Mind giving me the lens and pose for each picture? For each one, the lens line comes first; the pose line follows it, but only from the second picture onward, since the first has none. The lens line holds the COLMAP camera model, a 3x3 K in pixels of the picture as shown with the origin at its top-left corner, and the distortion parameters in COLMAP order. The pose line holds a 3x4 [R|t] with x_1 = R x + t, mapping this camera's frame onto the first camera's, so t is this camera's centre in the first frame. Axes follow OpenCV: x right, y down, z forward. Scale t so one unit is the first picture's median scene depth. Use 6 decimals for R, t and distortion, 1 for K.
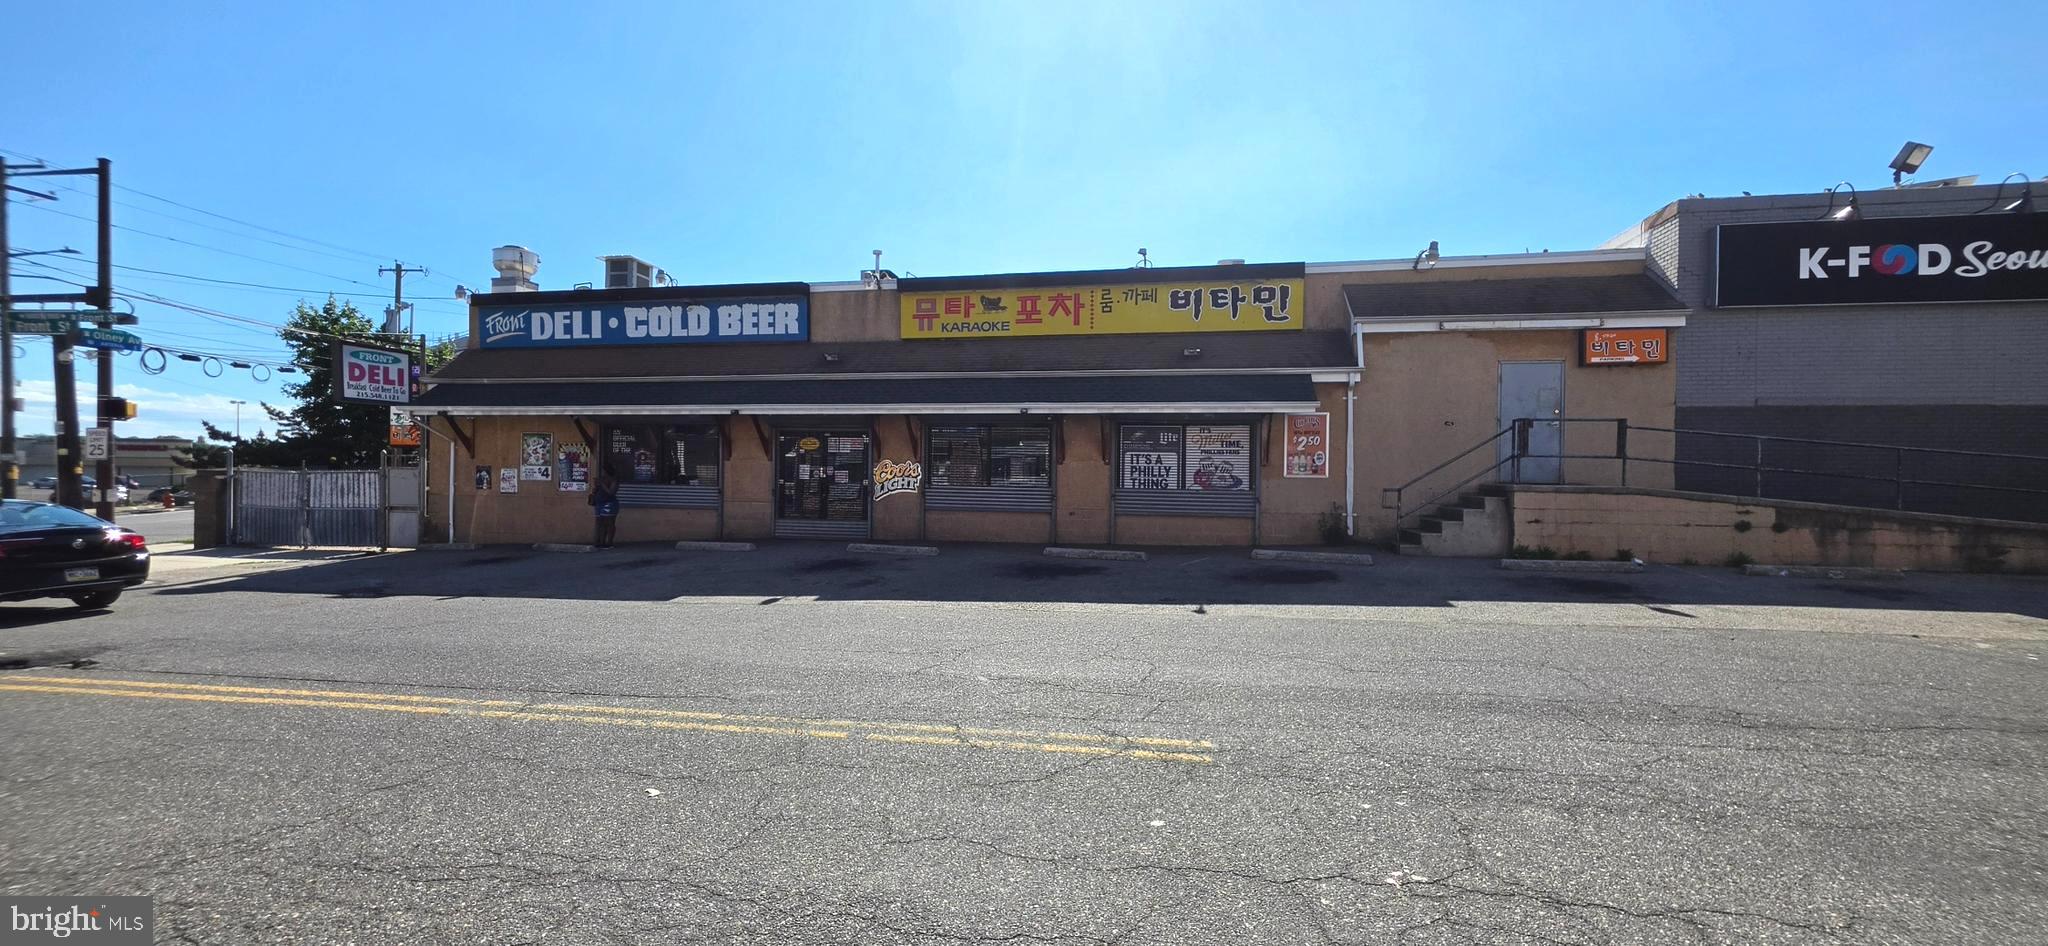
lens RADIAL K [[829.6, 0, 1024.0], [0, 829.6, 473.0], [0, 0, 1]] dist [-0.001080, -0.000012]
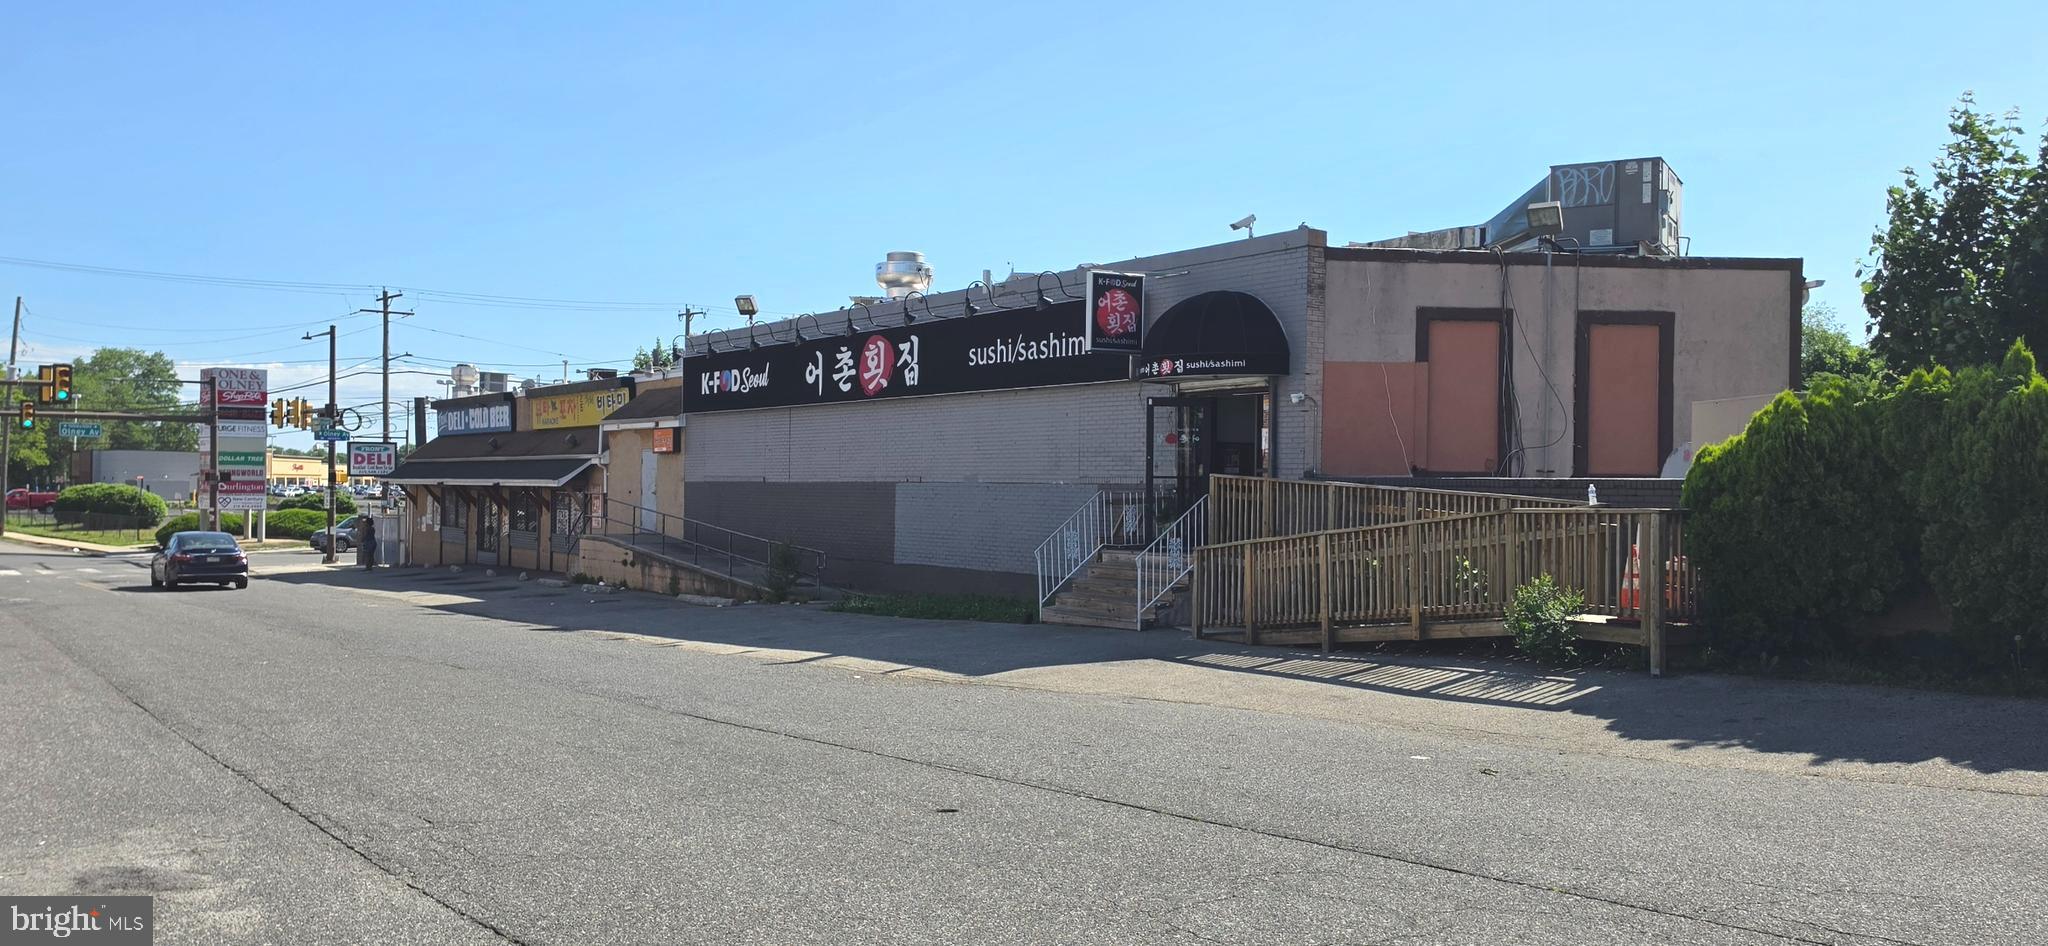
lens RADIAL K [[1736.4, 0, 1024.0], [0, 1736.4, 473.0], [0, 0, 1]] dist [0.199385, -0.328455]
pose [[0.705971, -0.008501, -0.708190, 2.555337], [-0.009995, 0.999709, -0.021963, -0.026632], [0.708170, 0.022584, 0.705680, -0.548154]]
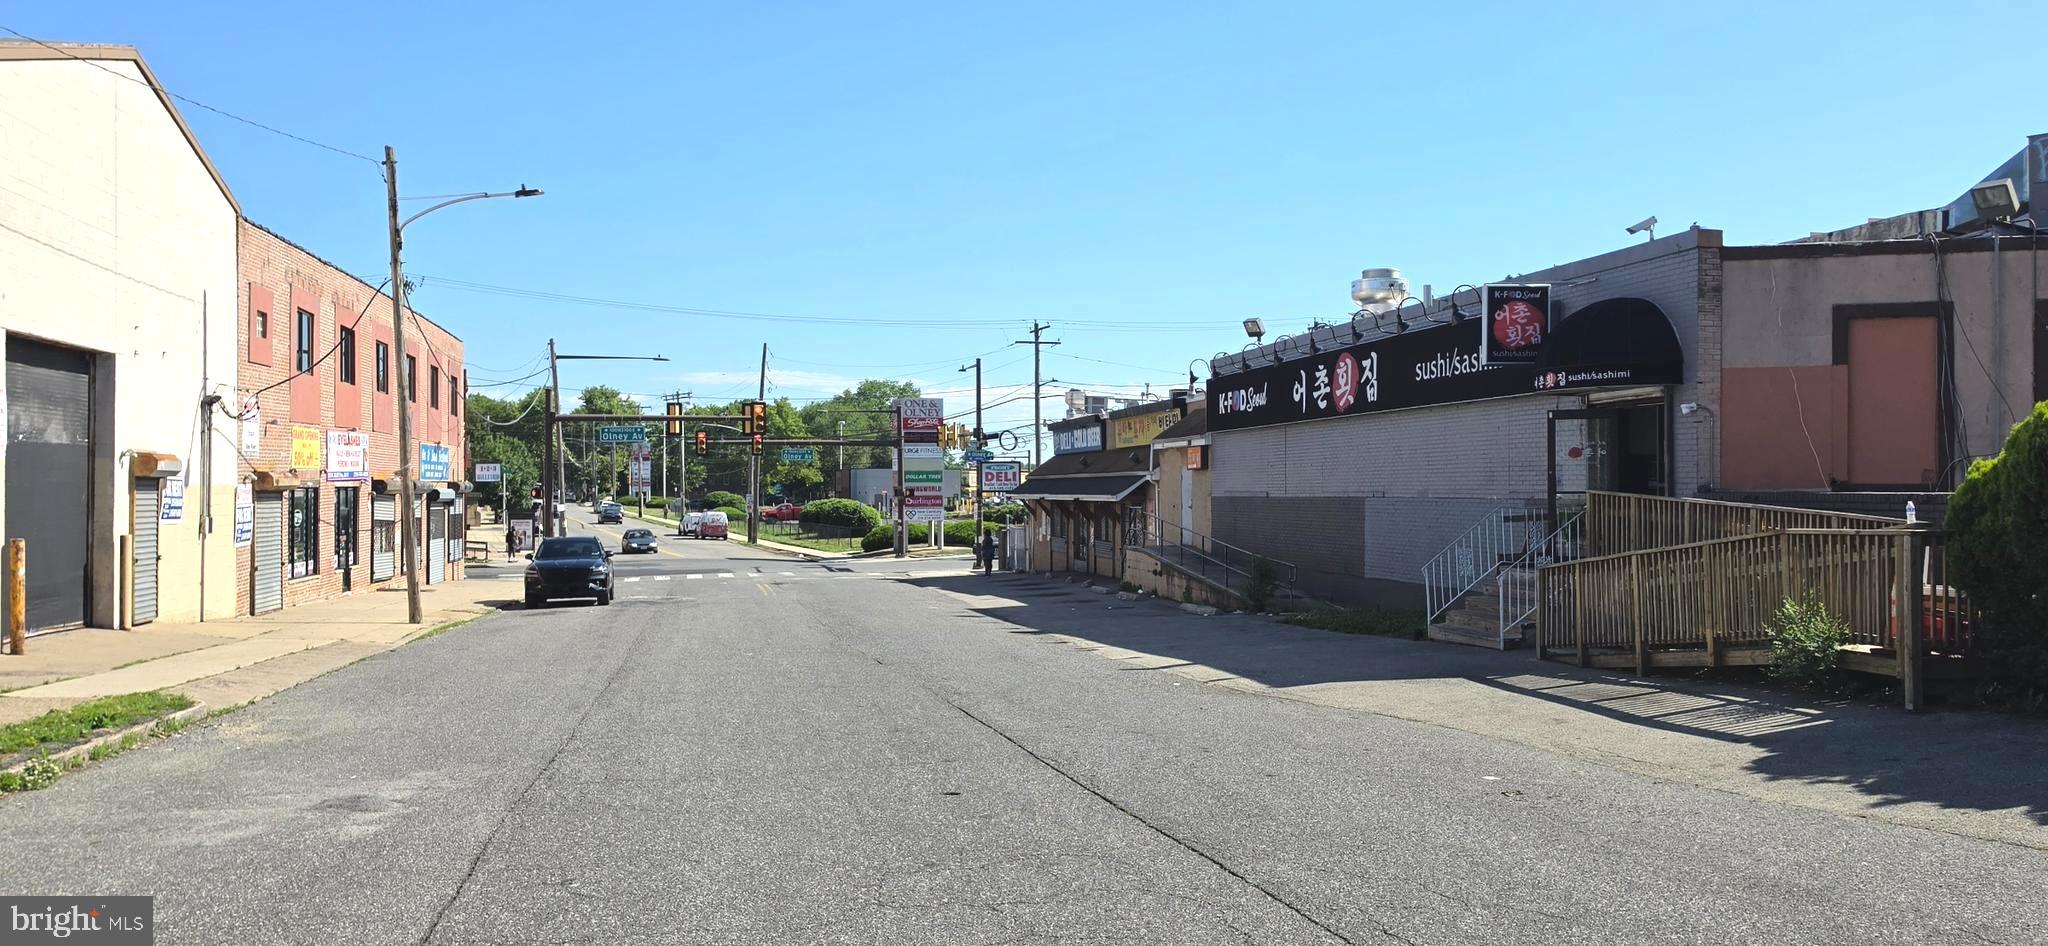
lens RADIAL K [[1736.4, 0, 1024.0], [0, 1736.4, 473.0], [0, 0, 1]] dist [0.199385, -0.328455]
pose [[0.374706, -0.020261, -0.926922, 2.759586], [-0.002849, 0.999731, -0.023004, -0.037431], [0.927139, 0.011261, 0.374548, -0.388806]]
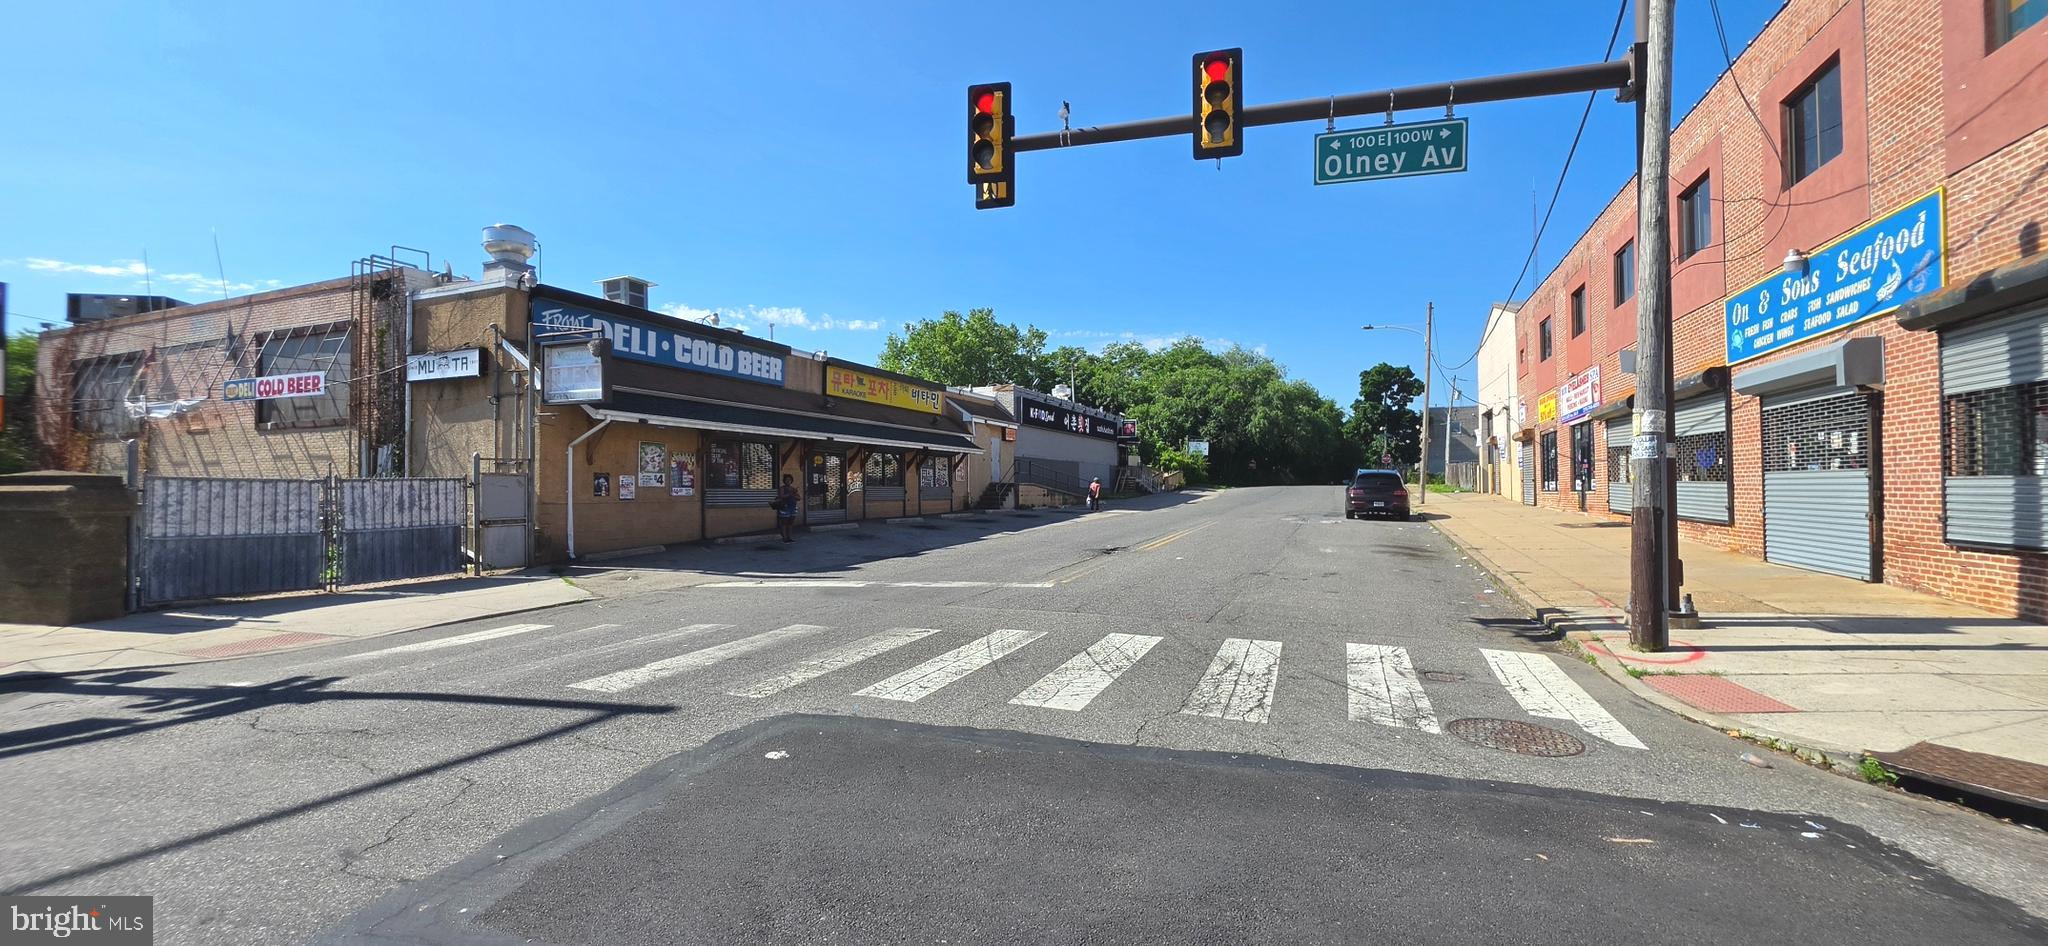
lens RADIAL K [[829.6, 0, 1024.0], [0, 829.6, 473.0], [0, 0, 1]] dist [-0.001080, -0.000012]
pose [[0.177446, 0.010280, 0.984077, -1.565361], [0.016720, 0.999770, -0.013458, 0.013706], [-0.983989, 0.018842, 0.177233, 0.344781]]
